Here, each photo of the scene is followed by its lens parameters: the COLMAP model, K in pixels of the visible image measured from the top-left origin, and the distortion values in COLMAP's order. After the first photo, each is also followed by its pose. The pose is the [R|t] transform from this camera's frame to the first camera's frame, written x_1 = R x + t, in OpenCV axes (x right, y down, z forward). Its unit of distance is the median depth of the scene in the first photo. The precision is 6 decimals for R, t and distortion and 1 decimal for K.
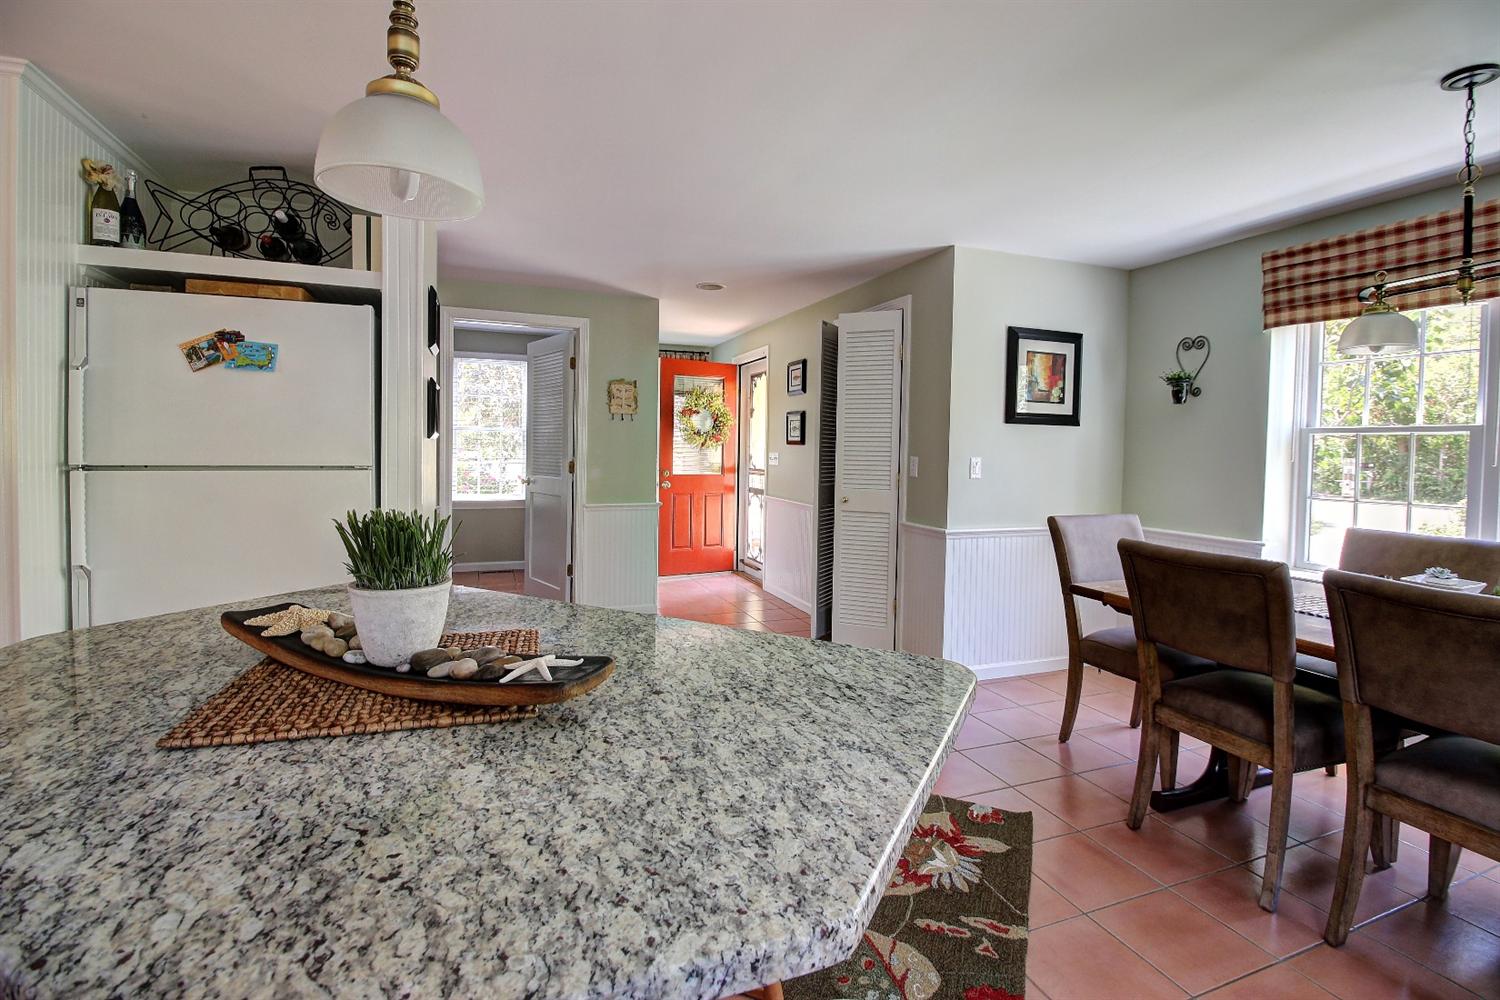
lens RADIAL K [[685.3, 0, 747.1], [0, 685.3, 472.6], [0, 0, 1]] dist [-0.000160, -0.013648]
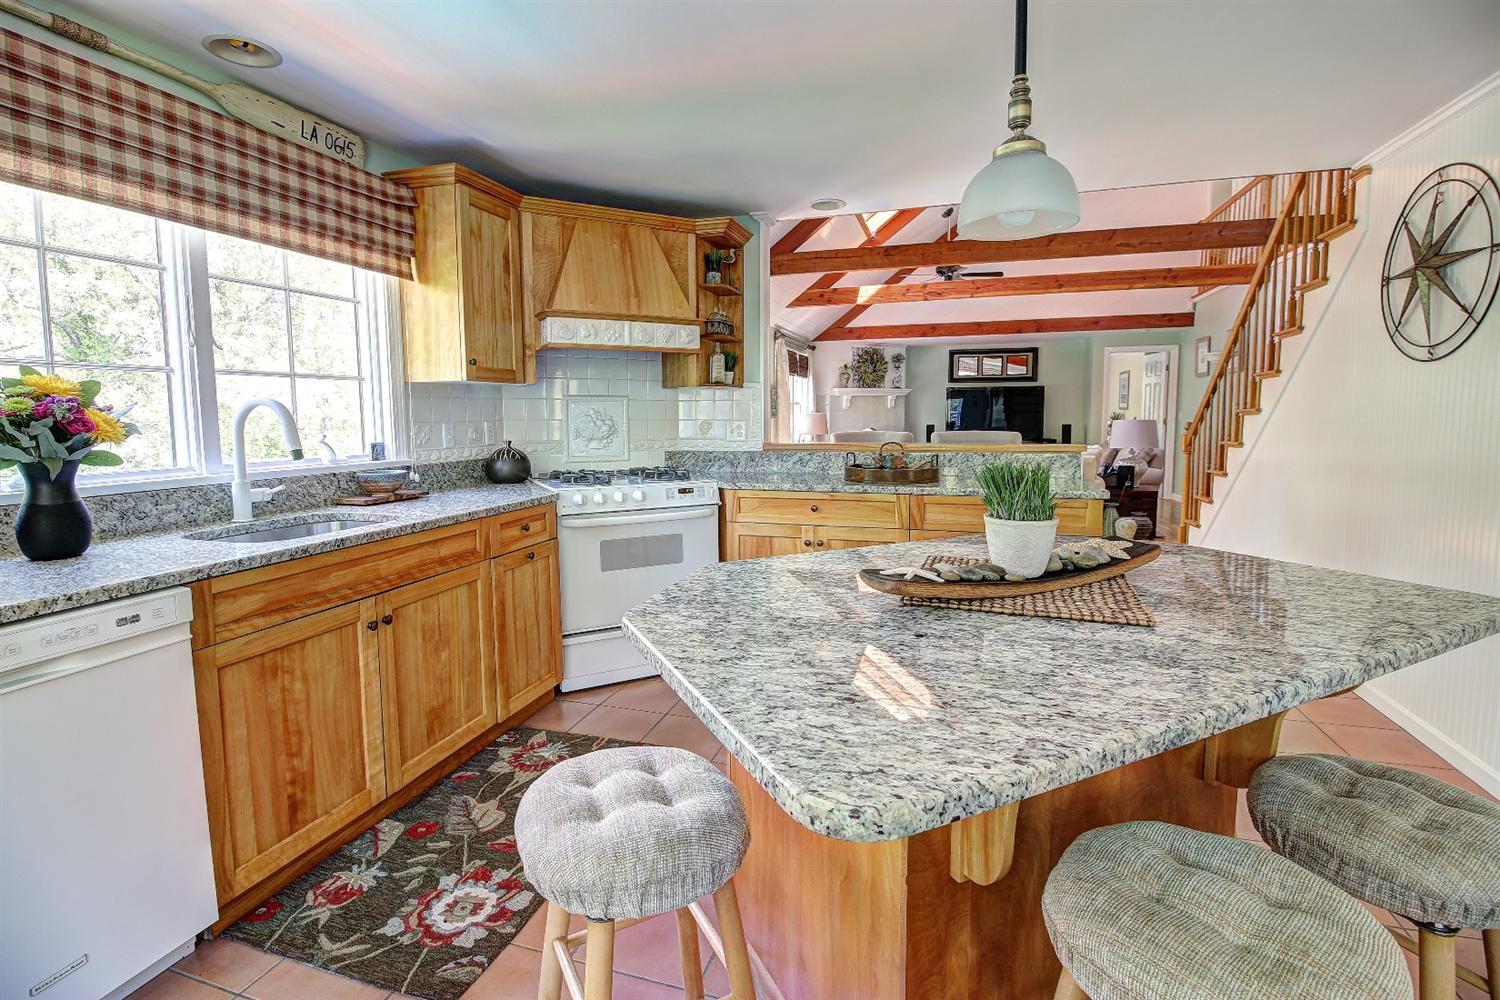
lens RADIAL K [[685.3, 0, 747.1], [0, 685.3, 472.6], [0, 0, 1]] dist [-0.000160, -0.013648]
pose [[-0.620007, 0.054645, -0.782691, 0.836861], [-0.030347, 0.995155, 0.093518, -0.033334], [0.784009, 0.081734, -0.615345, 1.352197]]
